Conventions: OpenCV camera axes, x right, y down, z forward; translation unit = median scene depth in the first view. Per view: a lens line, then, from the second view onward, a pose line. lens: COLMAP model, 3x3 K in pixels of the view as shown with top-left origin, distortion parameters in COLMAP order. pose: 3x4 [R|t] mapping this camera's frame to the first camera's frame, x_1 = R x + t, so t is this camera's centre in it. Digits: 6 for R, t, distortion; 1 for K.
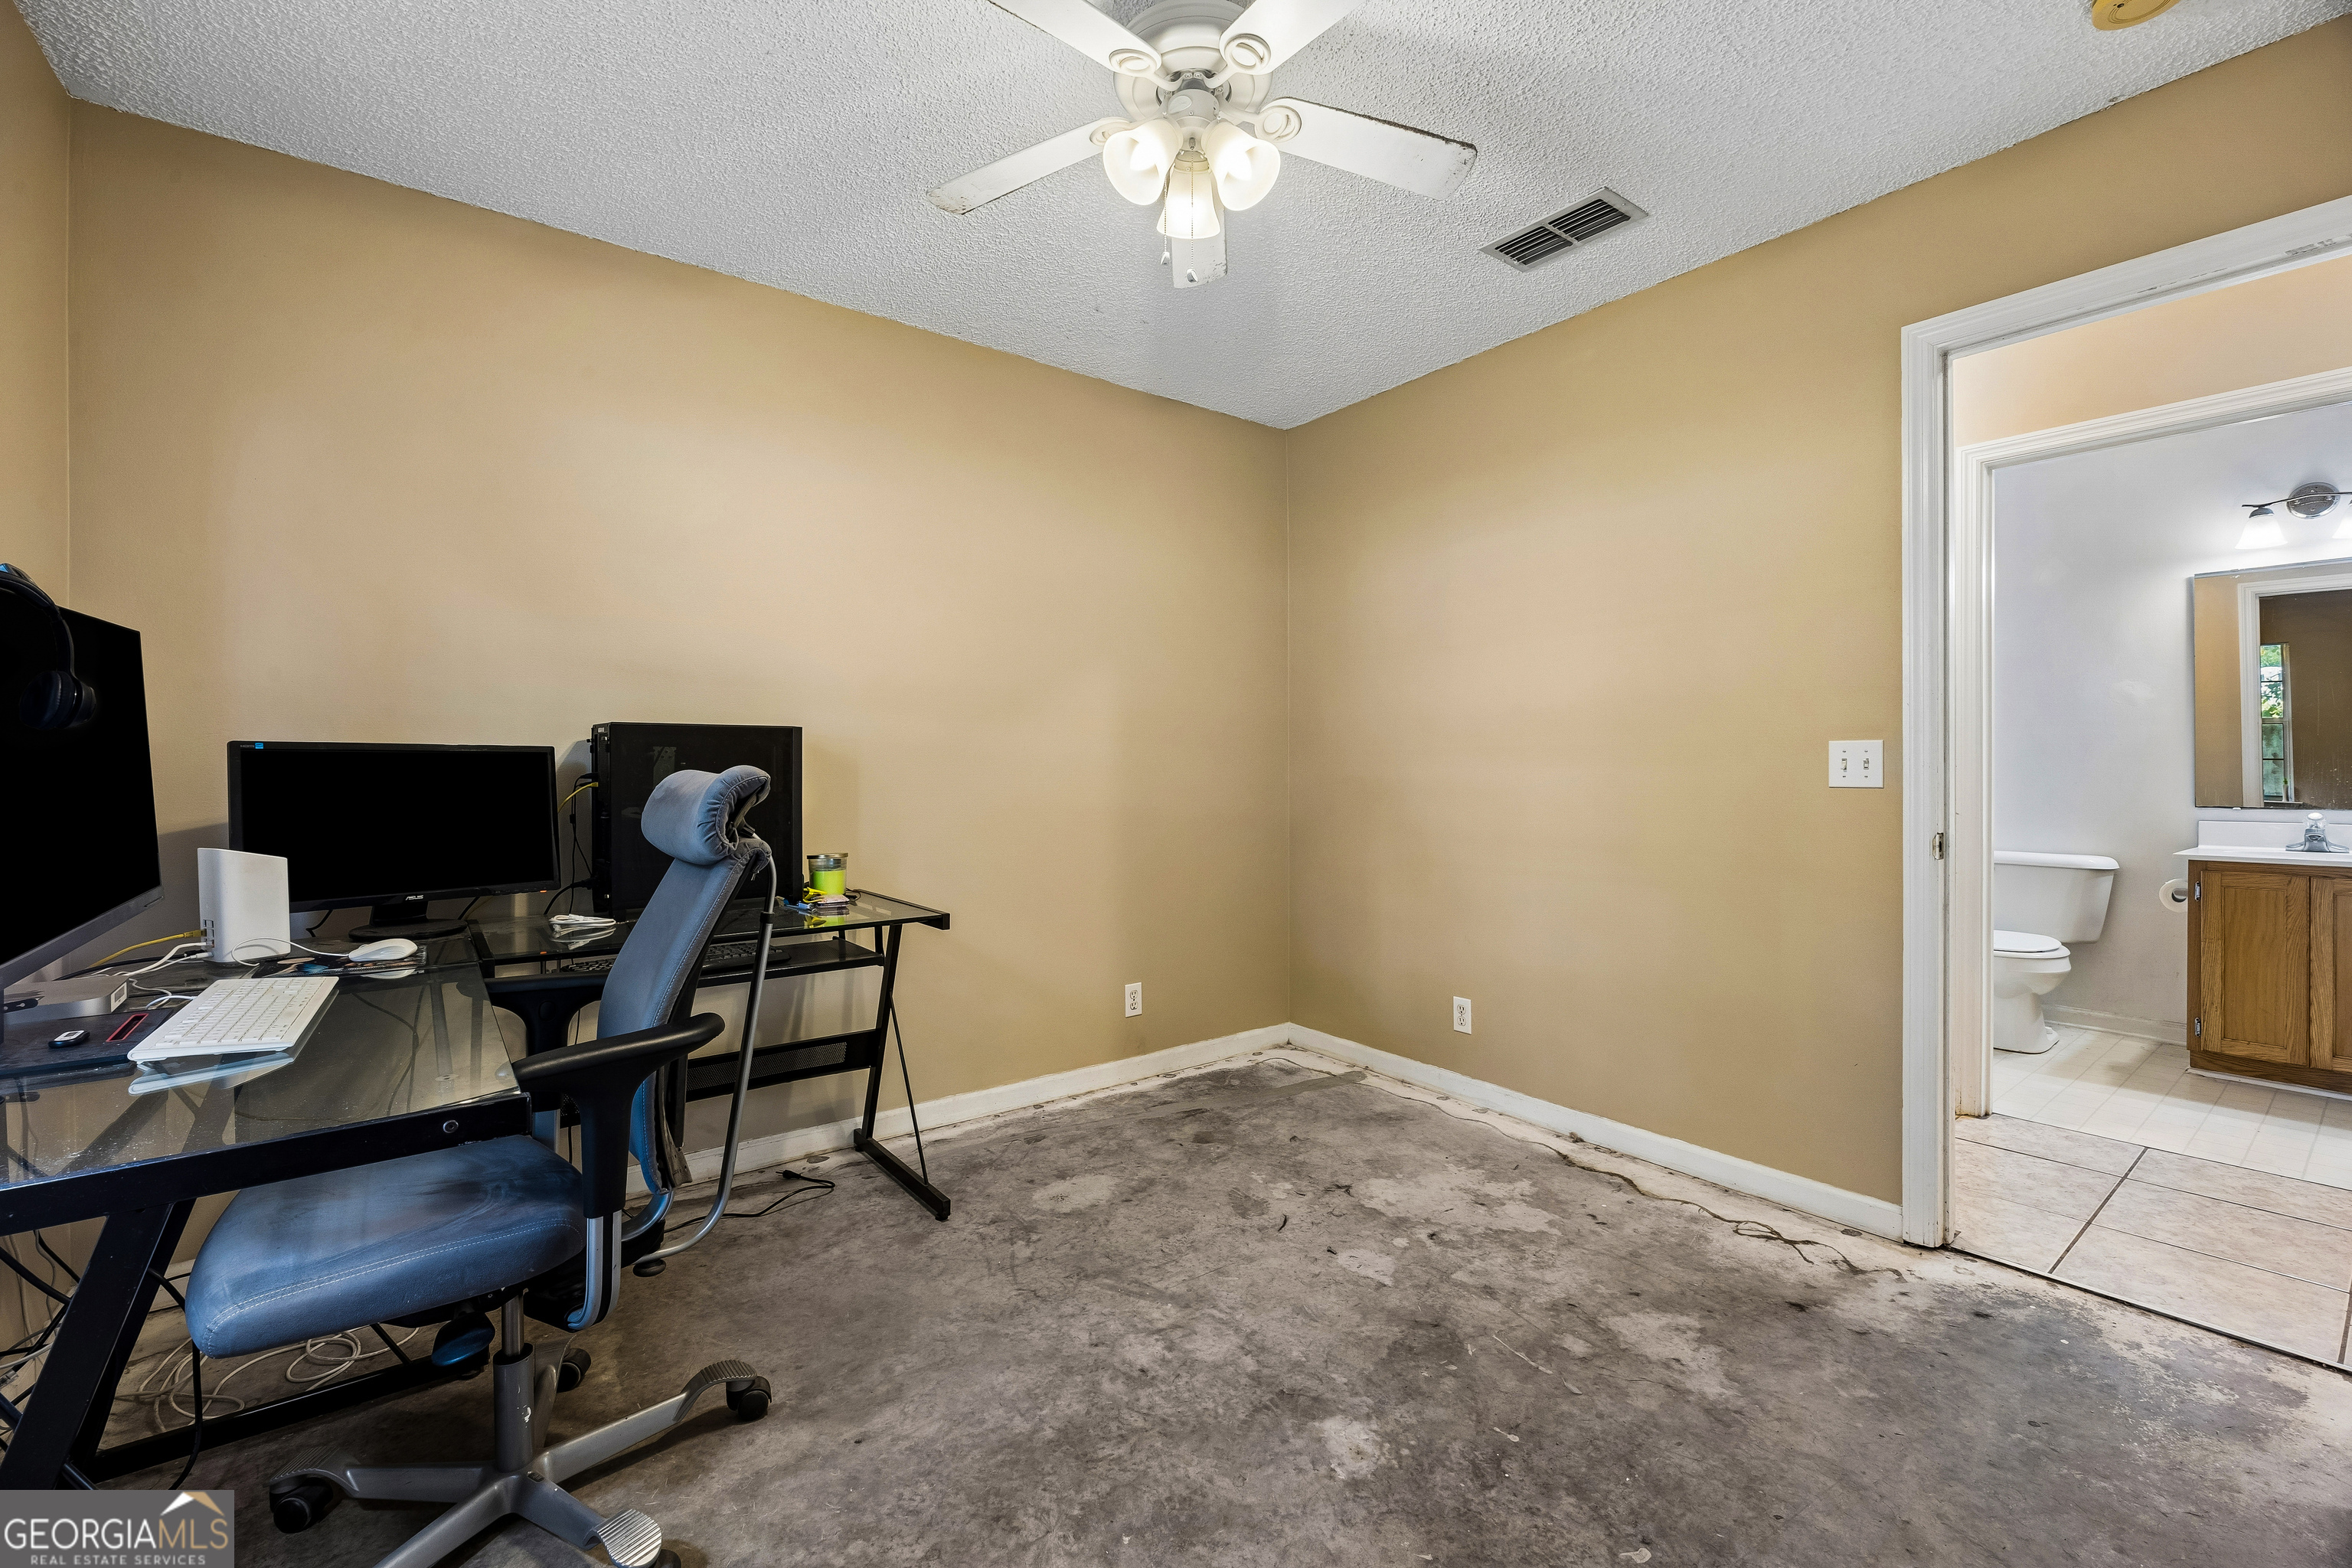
lens RADIAL K [[975.5, 0, 1182.9], [0, 975.5, 774.5], [0, 0, 1]] dist [-0.015163, 0.000663]
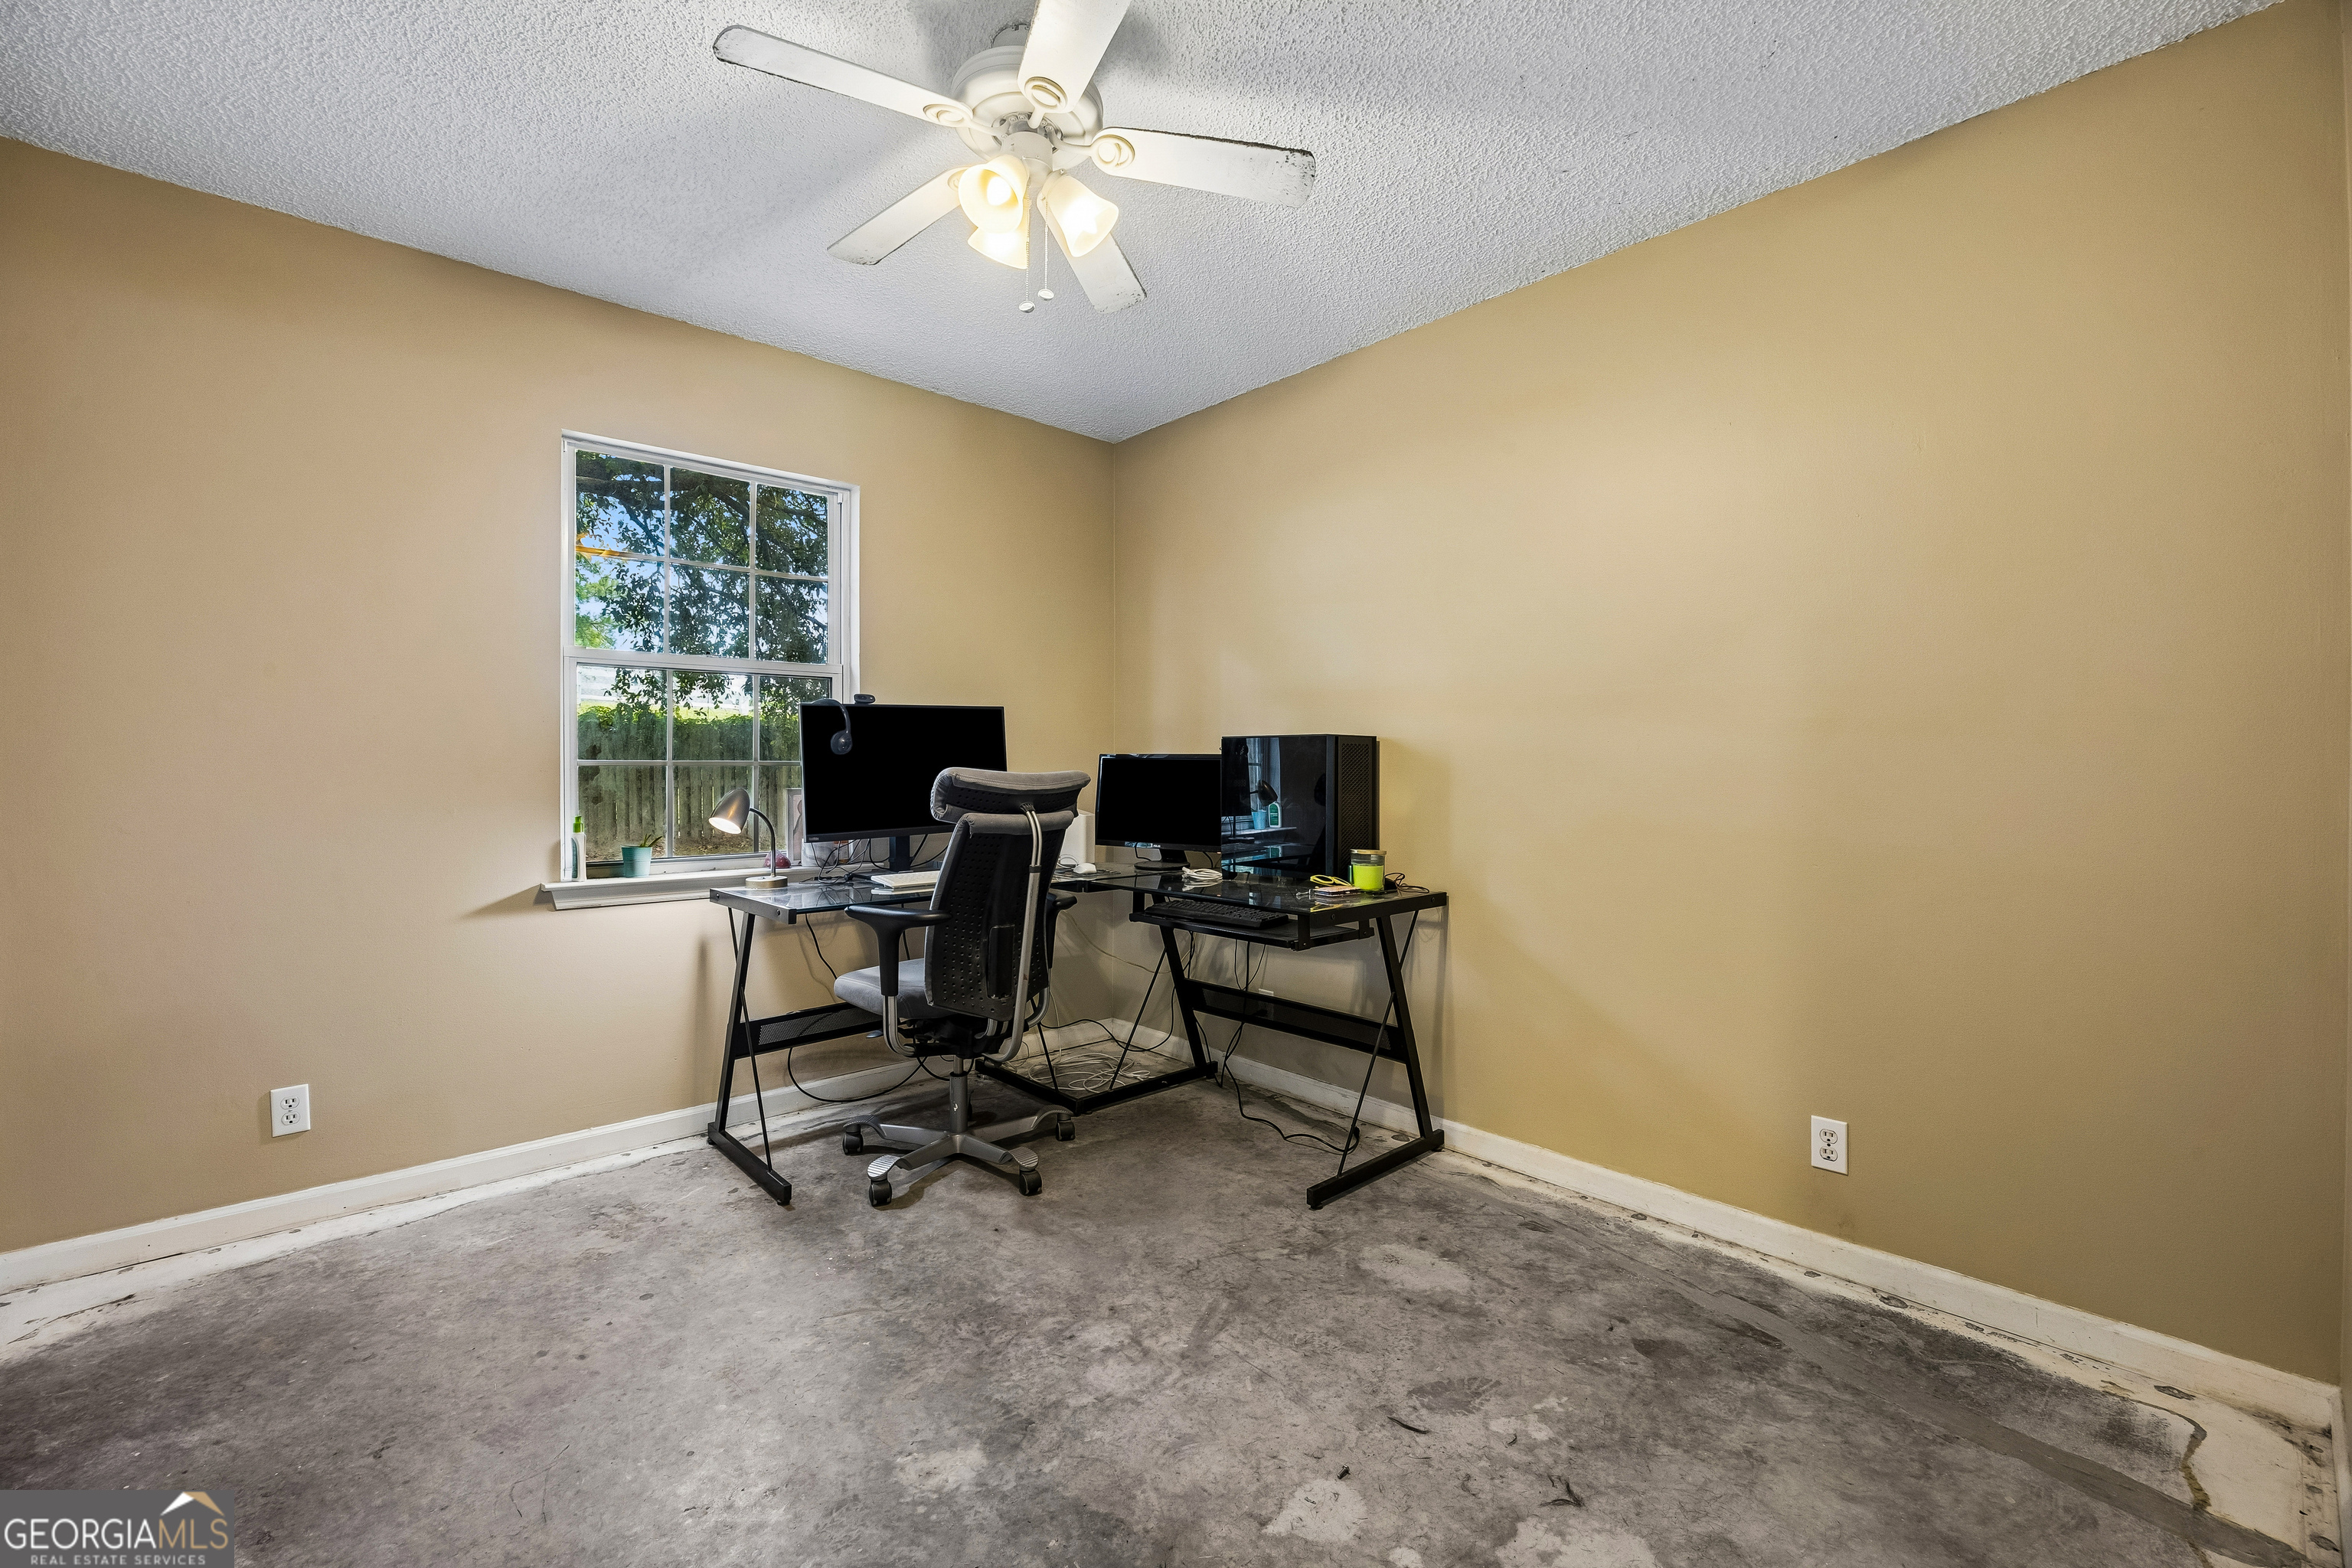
lens RADIAL K [[975.5, 0, 1175.3], [0, 975.5, 774.0], [0, 0, 1]] dist [-0.015163, 0.000663]
pose [[0.084964, 0.009515, -0.996339, 0.713215], [-0.010539, 0.999907, 0.008650, -0.011015], [0.996328, 0.009765, 0.085057, 0.705753]]
